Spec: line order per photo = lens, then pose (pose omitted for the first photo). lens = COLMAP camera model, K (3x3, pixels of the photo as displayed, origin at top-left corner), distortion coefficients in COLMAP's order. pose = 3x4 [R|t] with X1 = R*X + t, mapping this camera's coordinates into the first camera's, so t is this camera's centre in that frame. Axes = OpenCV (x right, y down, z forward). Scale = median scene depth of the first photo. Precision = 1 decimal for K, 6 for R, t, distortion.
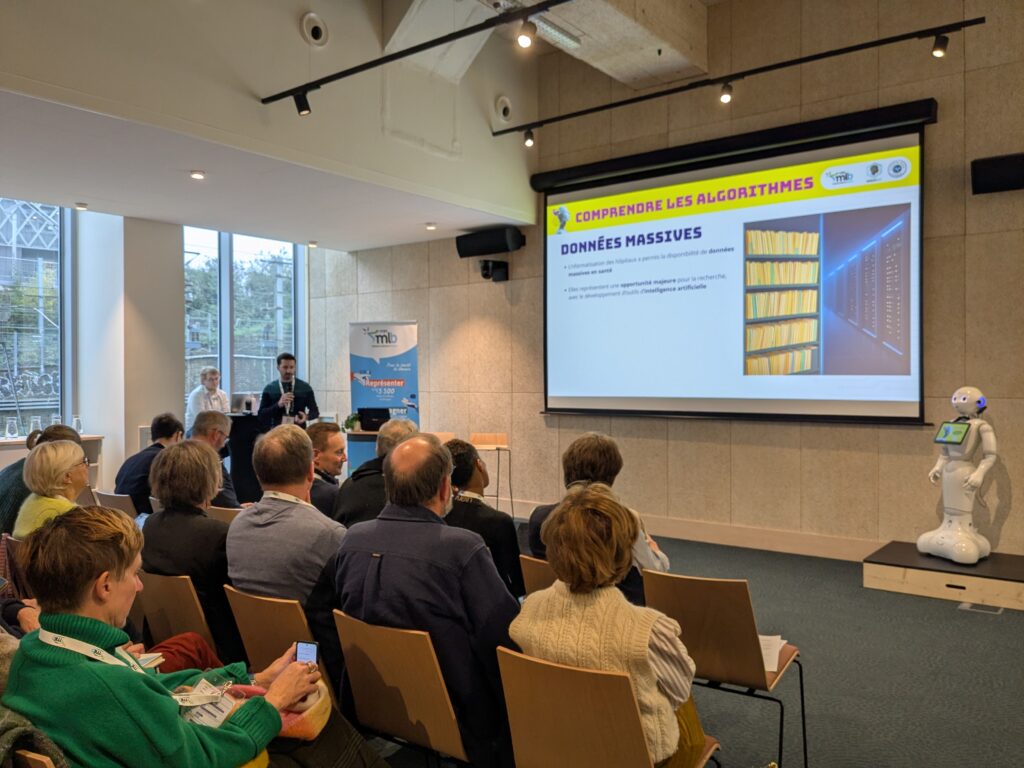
lens RADIAL K [[819.5, 0, 512.0], [0, 819.5, 384.0], [0, 0, 1]] dist [0.017918, -0.005353]
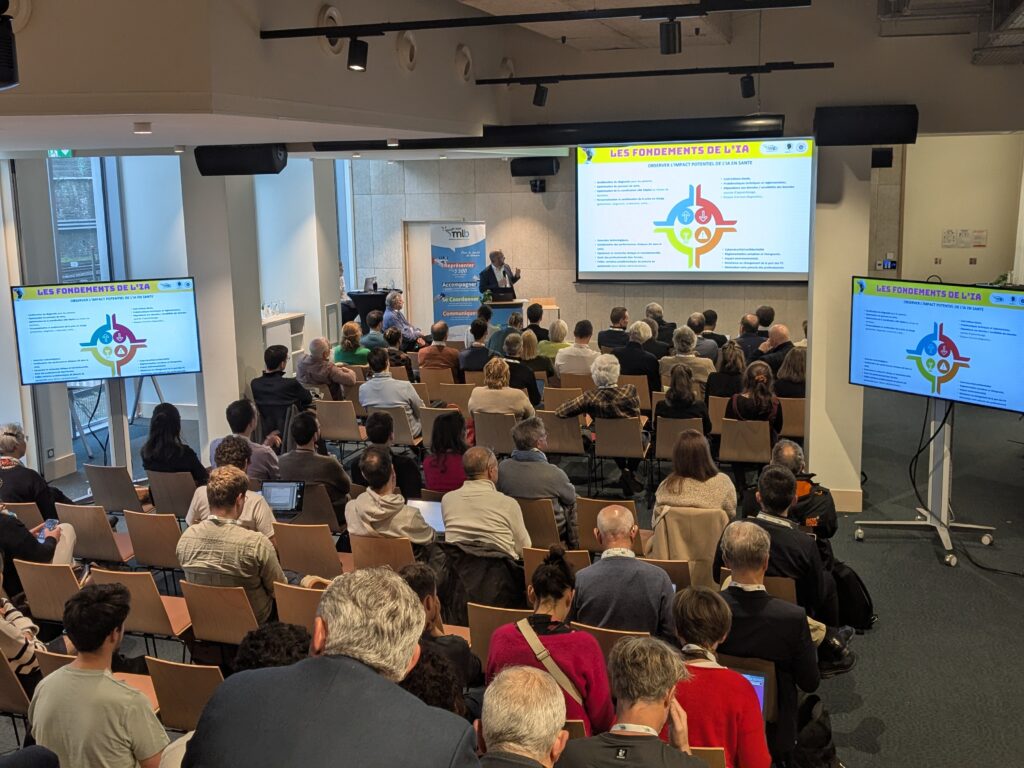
lens RADIAL K [[1048.1, 0, 512.0], [0, 1048.1, 384.0], [0, 0, 1]] dist [0.053289, -0.011711]
pose [[0.933772, -0.085142, 0.347594, -0.753272], [0.019417, 0.981910, 0.188352, -0.146650], [-0.357342, -0.169128, 0.918533, -0.775396]]
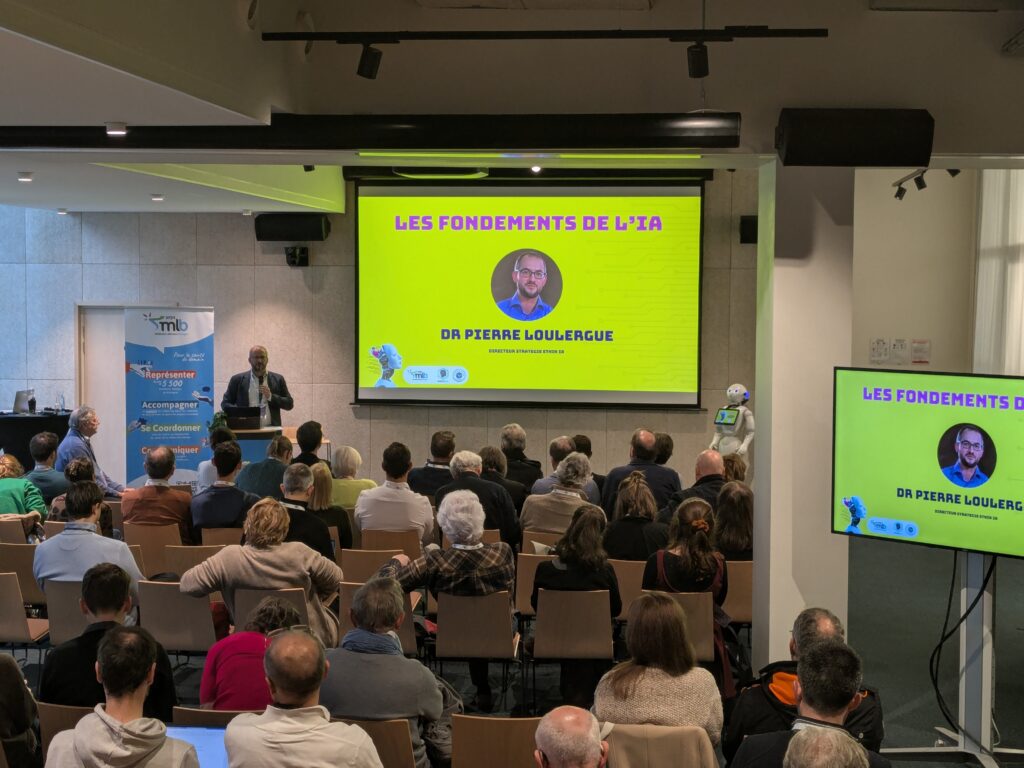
lens RADIAL K [[1525.4, 0, 512.0], [0, 1525.4, 384.0], [0, 0, 1]] dist [0.083425, -0.092240]
pose [[0.845761, -0.025191, 0.532967, -0.770691], [-0.007590, 0.998216, 0.059226, -0.098193], [-0.533508, -0.054137, 0.844061, -0.656117]]
